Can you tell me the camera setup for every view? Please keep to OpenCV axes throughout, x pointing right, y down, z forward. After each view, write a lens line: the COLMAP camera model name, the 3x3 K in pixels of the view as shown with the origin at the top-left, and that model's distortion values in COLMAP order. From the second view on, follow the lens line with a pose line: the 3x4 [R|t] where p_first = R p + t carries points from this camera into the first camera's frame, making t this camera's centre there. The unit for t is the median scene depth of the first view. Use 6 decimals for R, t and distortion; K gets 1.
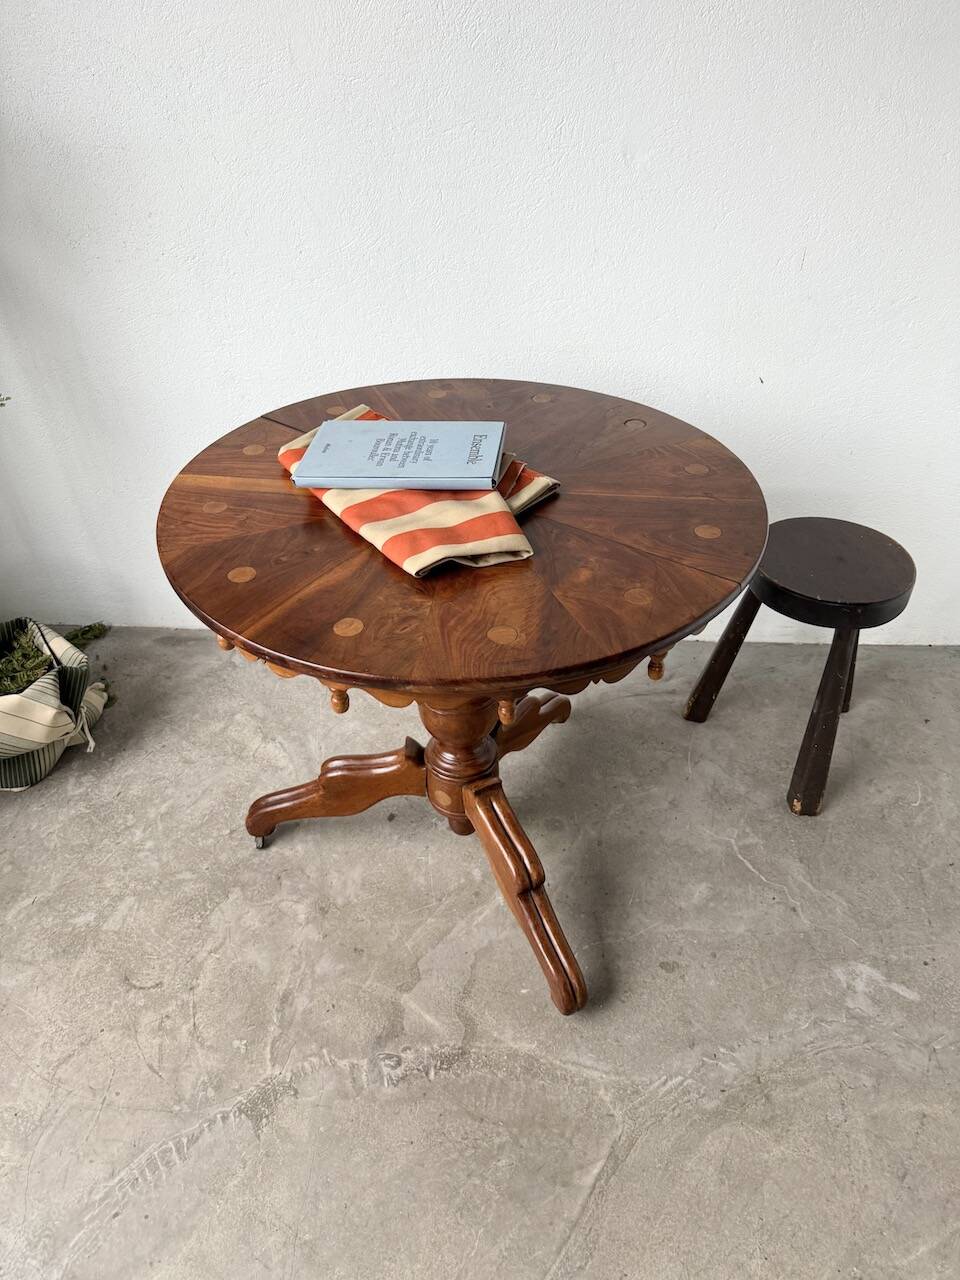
lens RADIAL K [[899.8, 0, 477.0], [0, 899.8, 637.8], [0, 0, 1]] dist [0.002094, -0.005083]
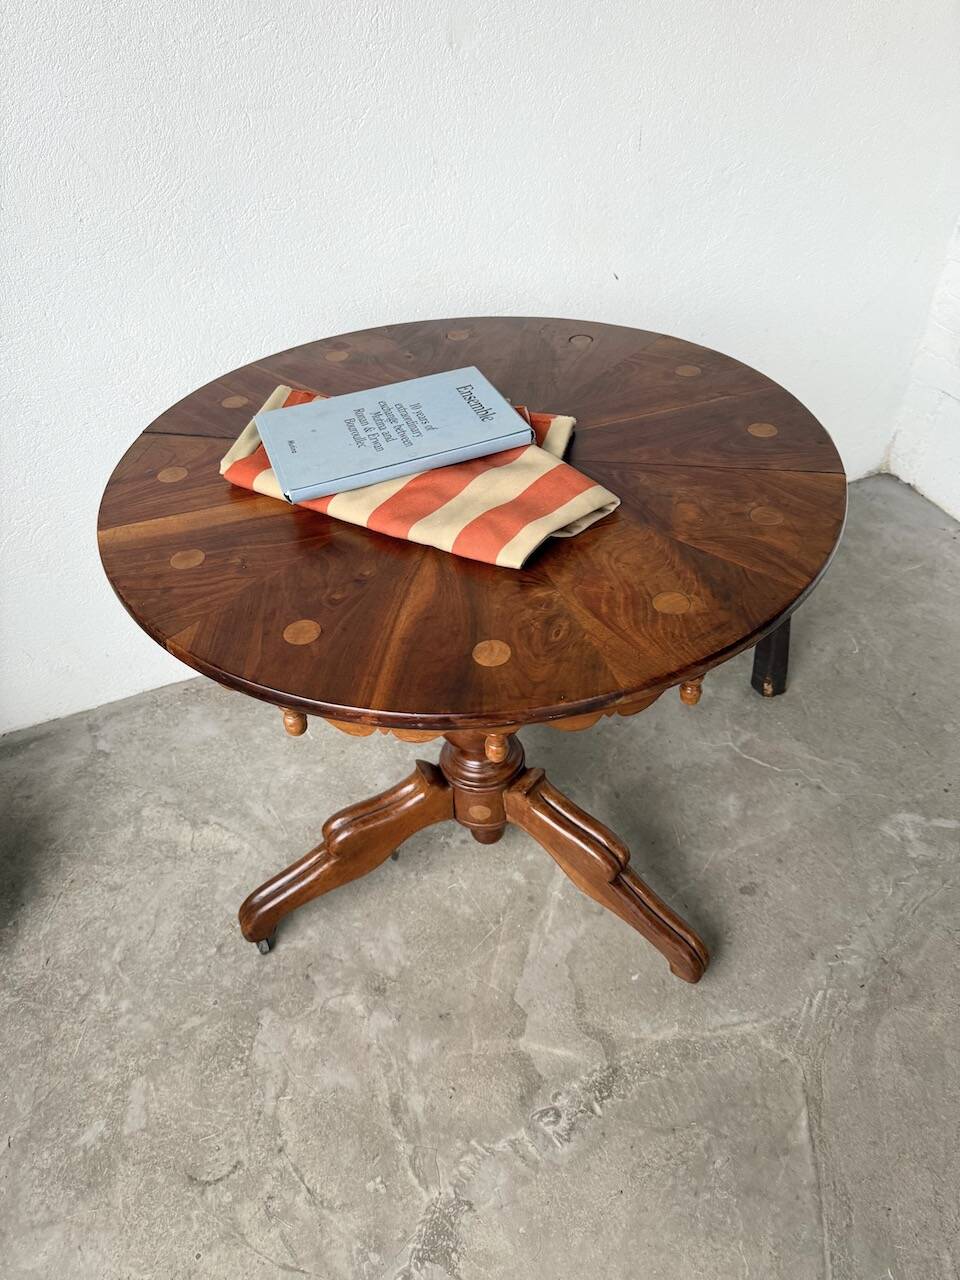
lens RADIAL K [[903.6, 0, 483.0], [0, 903.6, 630.2], [0, 0, 1]] dist [0.003180, -0.010972]
pose [[0.901163, -0.305597, 0.307435, -0.273212], [0.292030, 0.952125, 0.090425, -0.073718], [-0.320351, 0.008292, 0.947263, 0.187049]]
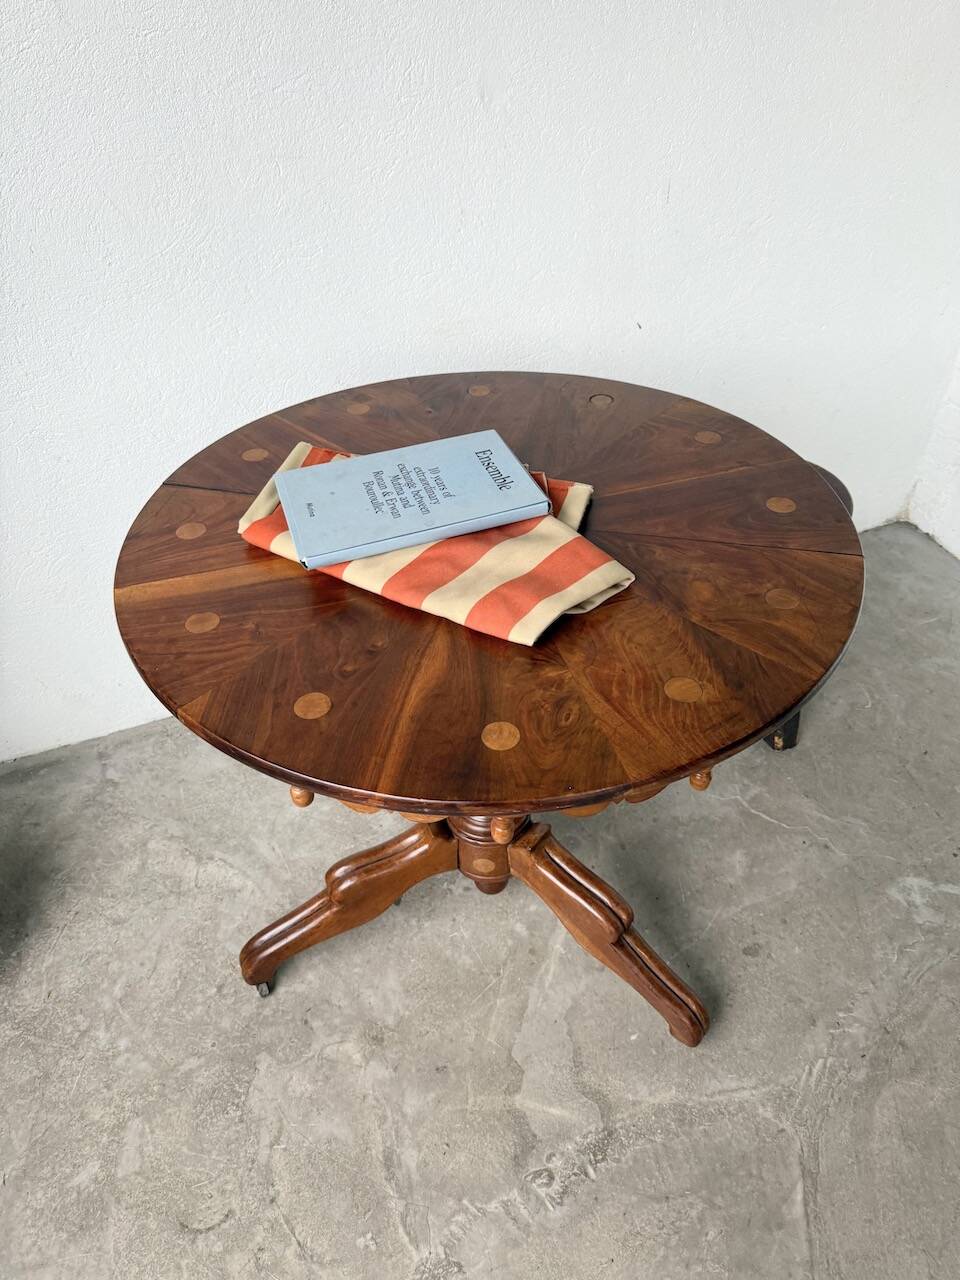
lens RADIAL K [[904.6, 0, 480.0], [0, 904.6, 634.8], [0, 0, 1]] dist [-0.003143, -0.003392]
pose [[0.916290, -0.271193, 0.294731, -0.260372], [0.259321, 0.962518, 0.079446, -0.115786], [-0.305229, 0.003634, 0.952272, 0.186438]]
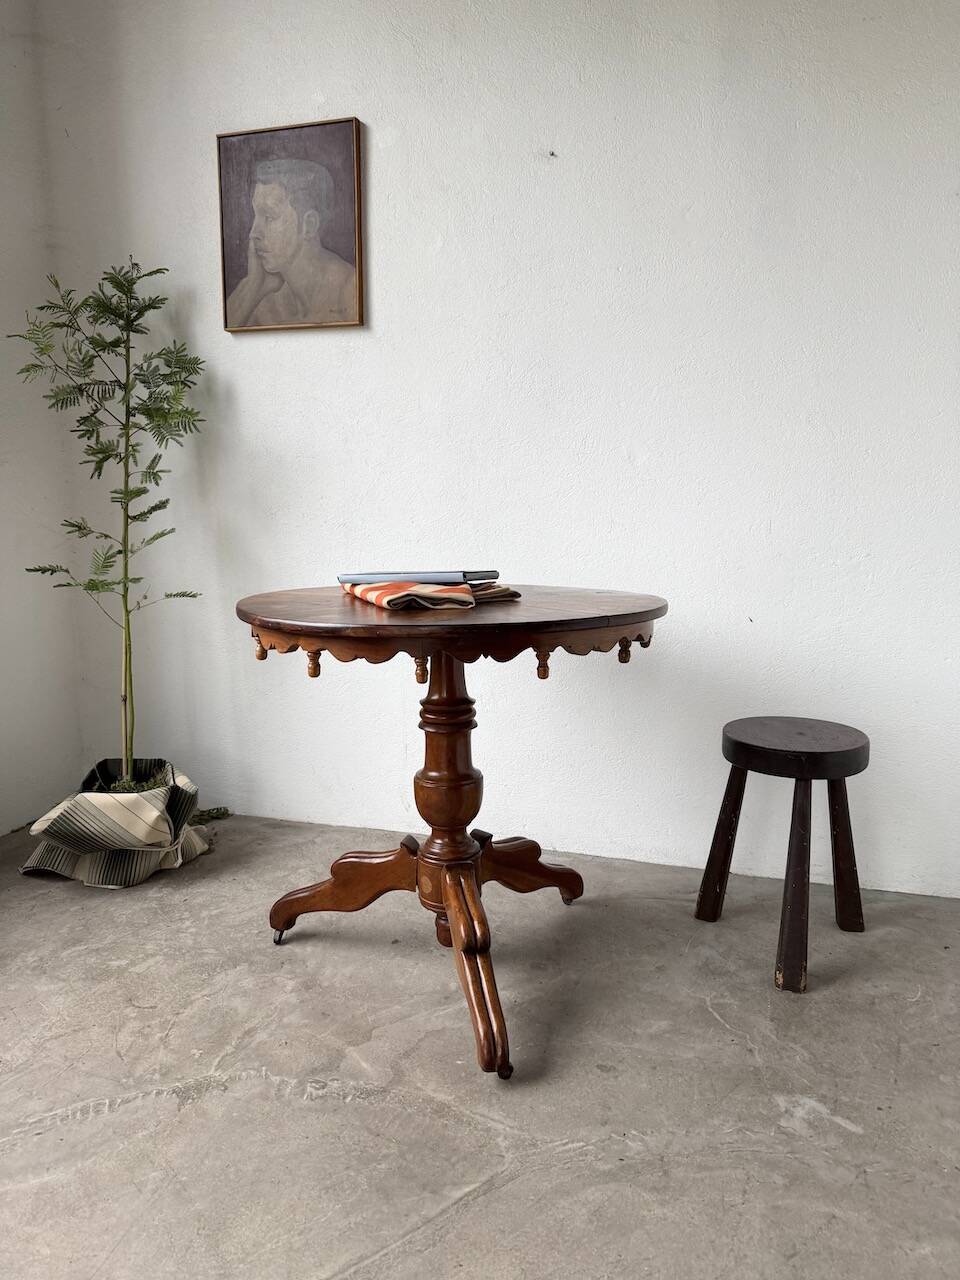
lens RADIAL K [[893.8, 0, 486.3], [0, 893.8, 637.1], [0, 0, 1]] dist [0.000243, -0.004444]
pose [[0.969837, 0.042846, -0.239961, 0.325481], [-0.155894, 0.865806, -0.475475, 0.476325], [0.187387, 0.498541, 0.846370, -0.120799]]
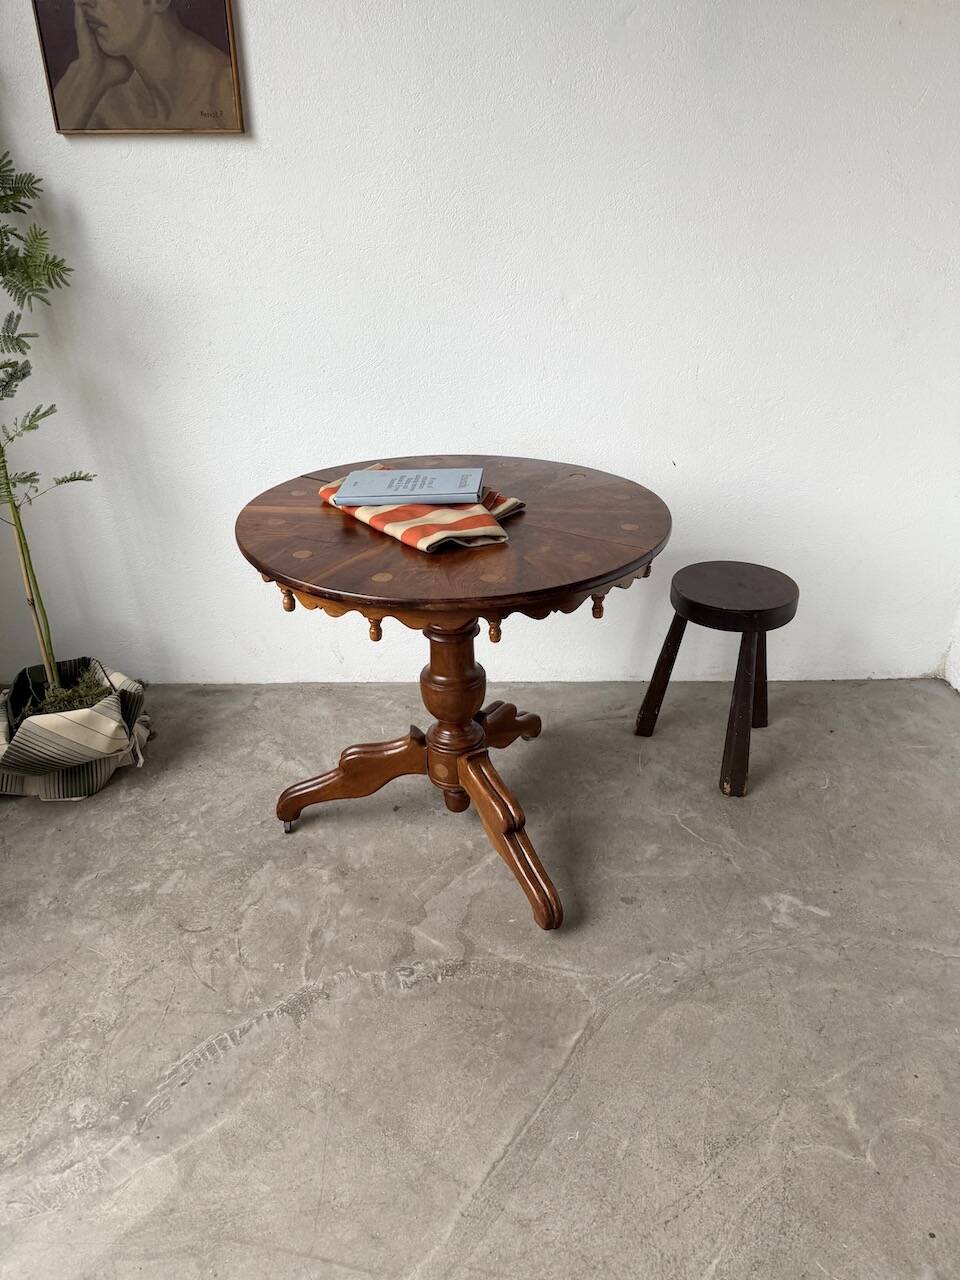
lens RADIAL K [[886.7, 0, 483.2], [0, 886.7, 636.9], [0, 0, 1]] dist [0.053322, -0.080391]
pose [[0.998718, -0.021829, 0.045675, -0.034982], [0.029998, 0.981973, -0.186627, 0.249955], [-0.040778, 0.187758, 0.981368, -0.270901]]
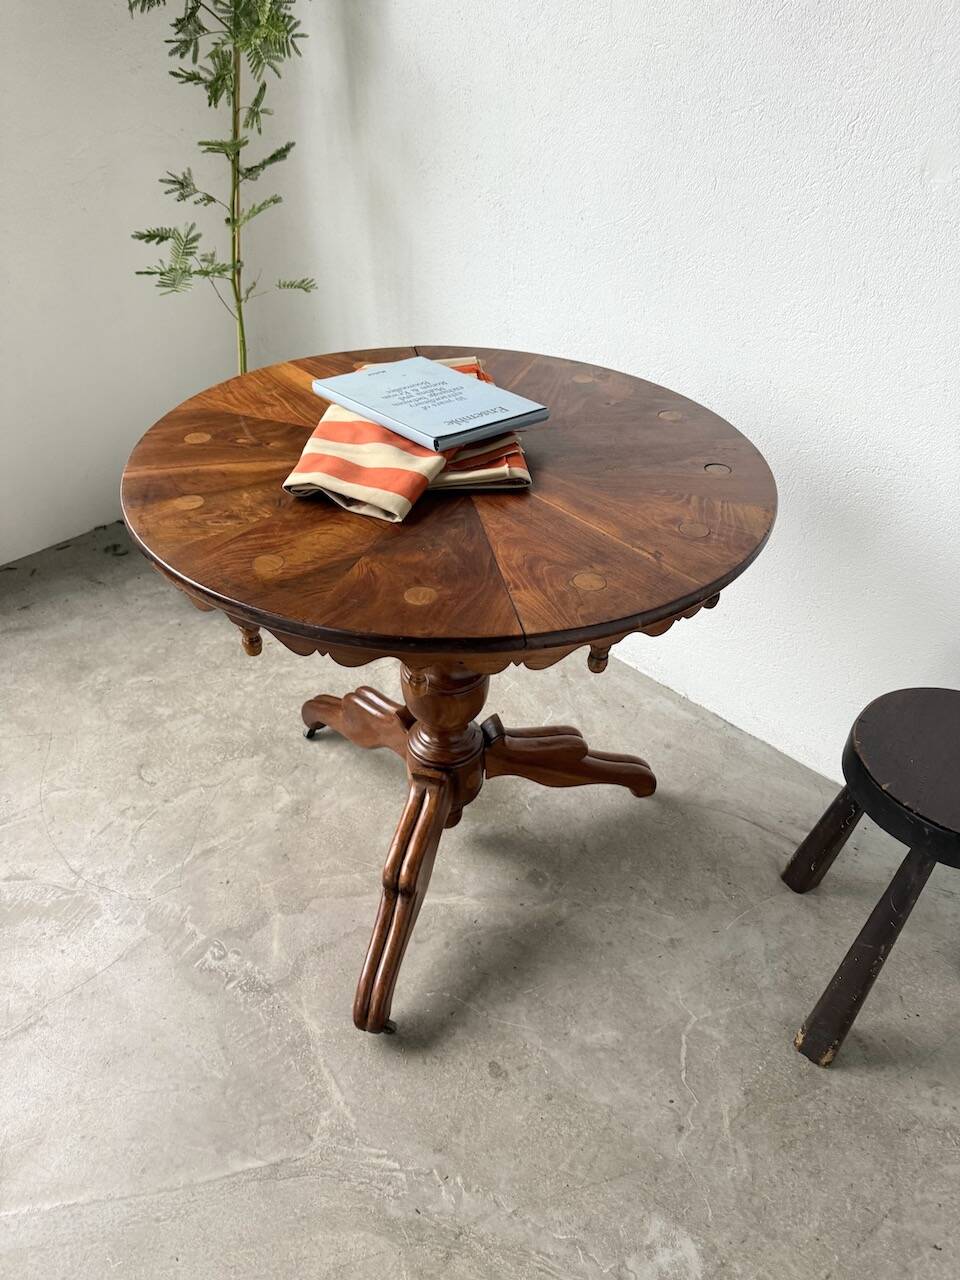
lens RADIAL K [[902.0, 0, 493.6], [0, 902.0, 641.8], [0, 0, 1]] dist [0.001149, -0.008209]
pose [[0.743428, 0.427239, -0.514570, 0.513493], [-0.439740, 0.891937, 0.105244, -0.094276], [0.503928, 0.148036, 0.850965, 0.221929]]
